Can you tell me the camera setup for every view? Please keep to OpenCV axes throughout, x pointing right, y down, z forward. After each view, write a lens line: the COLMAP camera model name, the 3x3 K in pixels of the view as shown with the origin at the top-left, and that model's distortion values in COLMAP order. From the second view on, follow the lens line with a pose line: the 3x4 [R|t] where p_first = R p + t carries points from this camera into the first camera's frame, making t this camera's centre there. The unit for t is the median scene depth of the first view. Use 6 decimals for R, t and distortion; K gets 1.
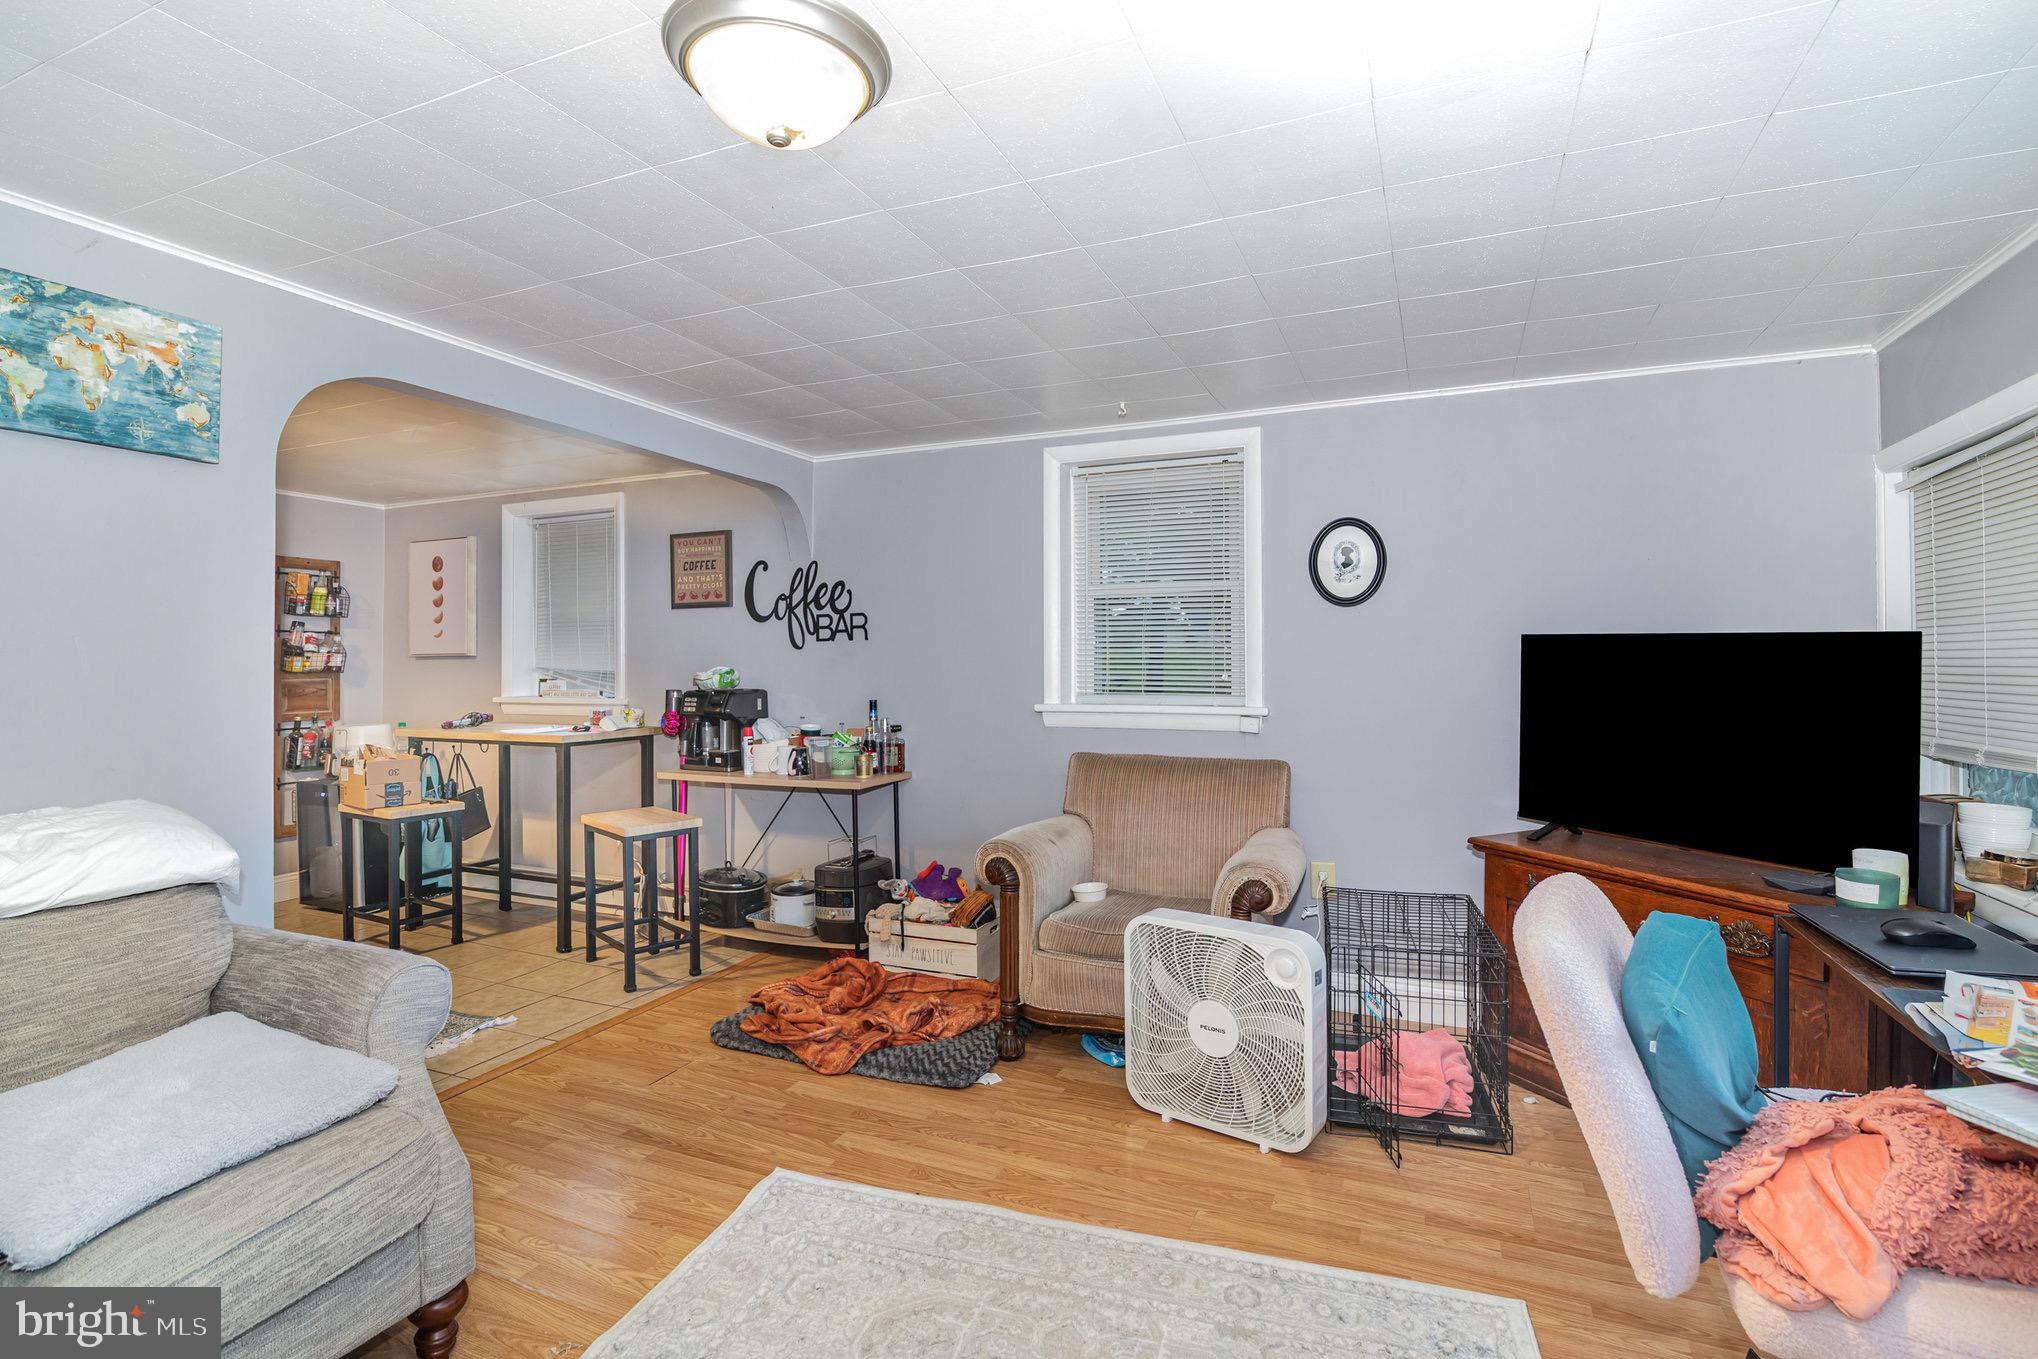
lens RADIAL K [[947.6, 0, 1023.1], [0, 947.6, 671.0], [0, 0, 1]] dist [-0.010404, -0.000090]
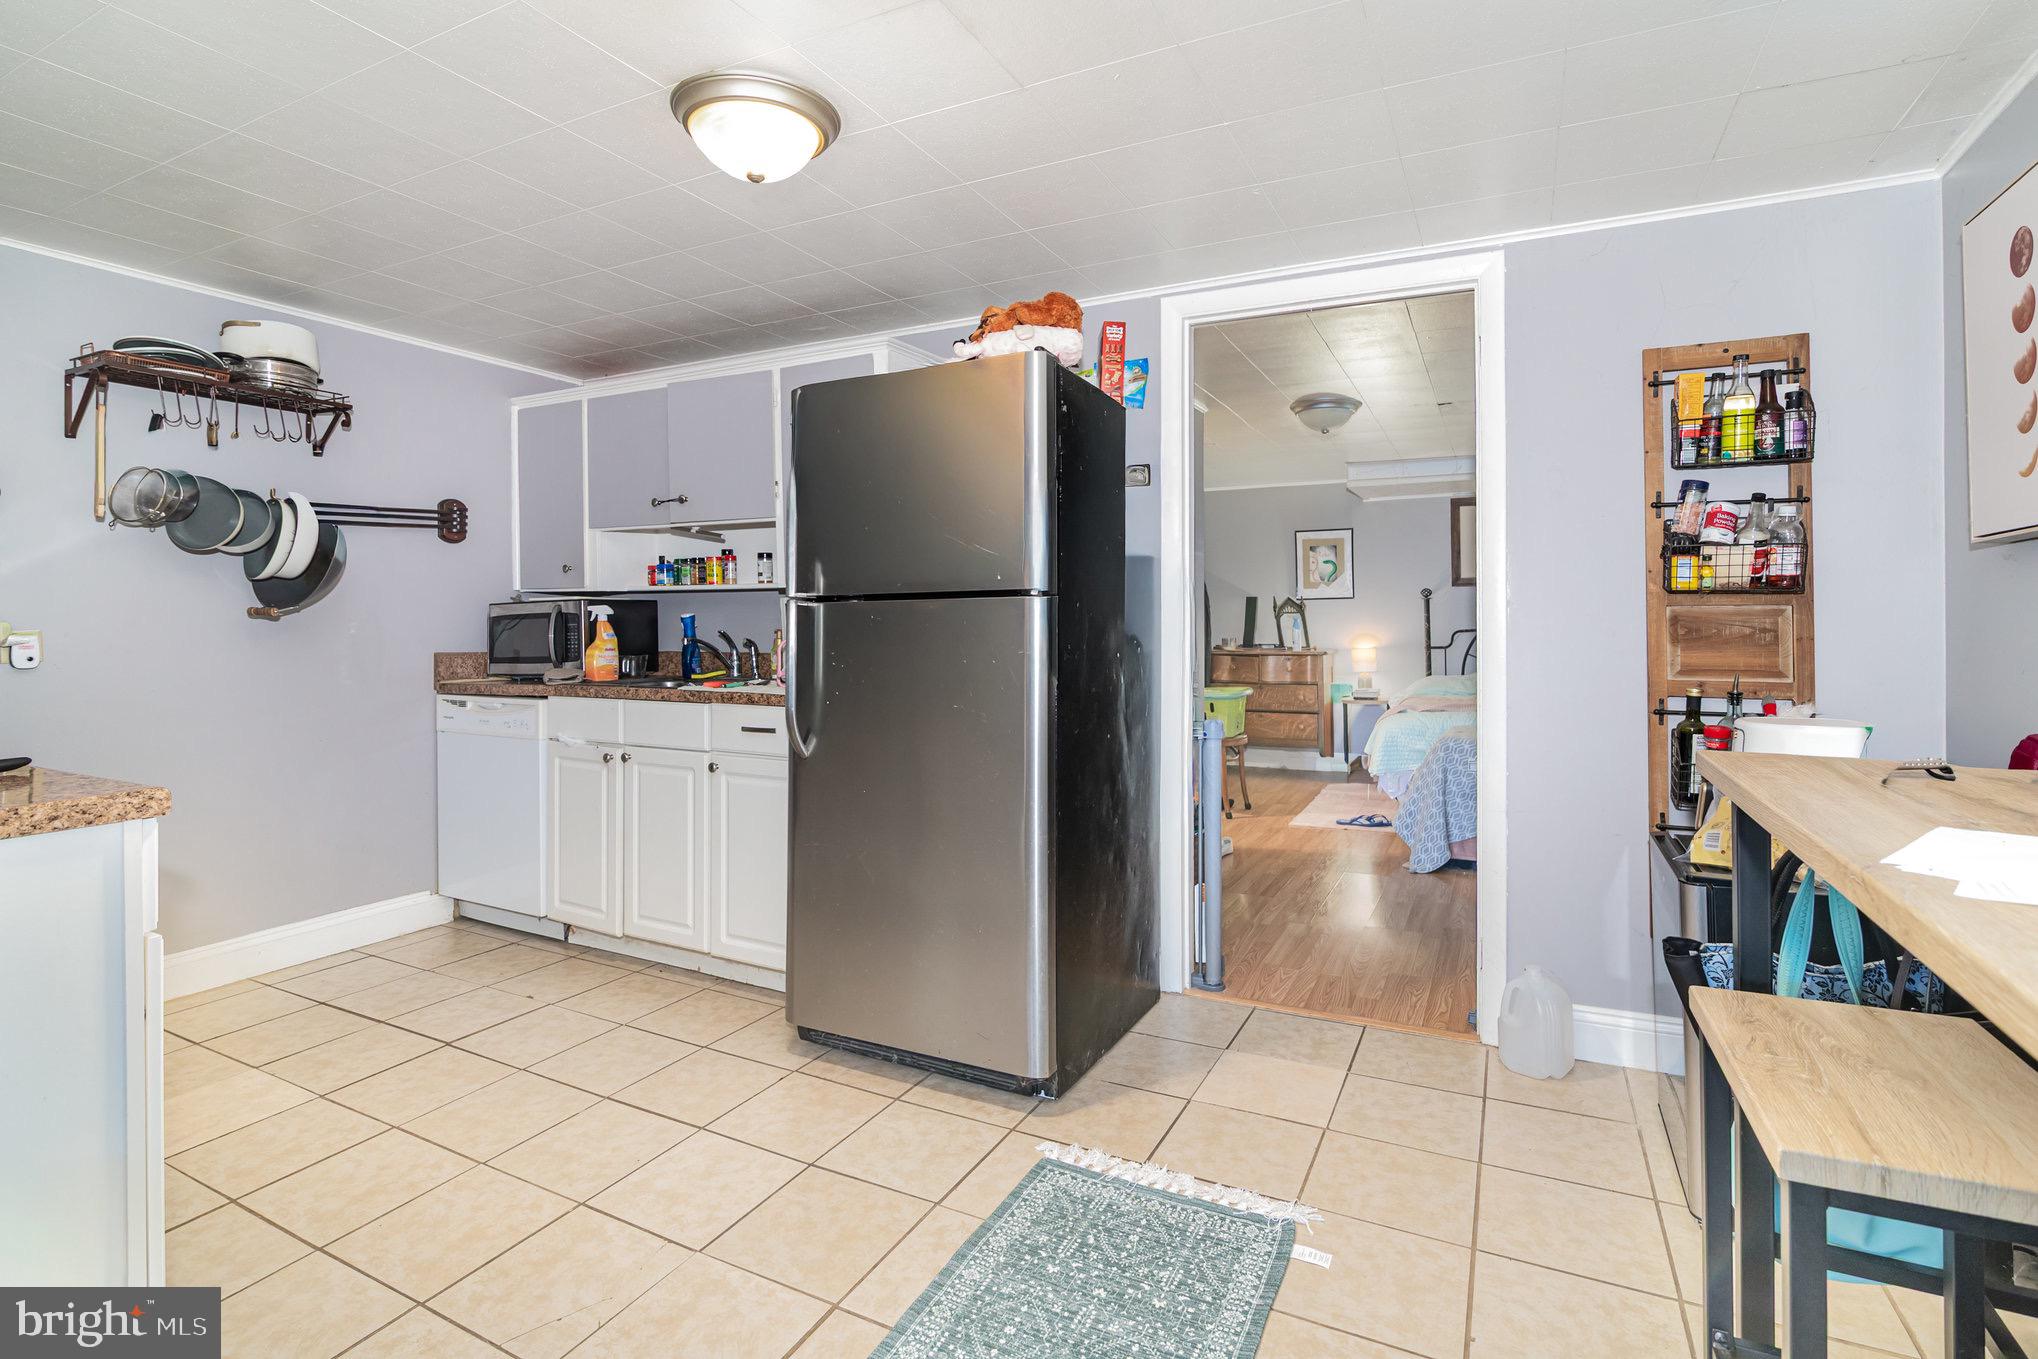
lens RADIAL K [[947.6, 0, 1025.3], [0, 947.6, 615.7], [0, 0, 1]] dist [-0.010404, -0.000090]
pose [[-0.061481, -0.003045, -0.998104, -0.286330], [0.000671, 0.999995, -0.003092, 0.014545], [0.998108, -0.000860, -0.061479, 0.694369]]
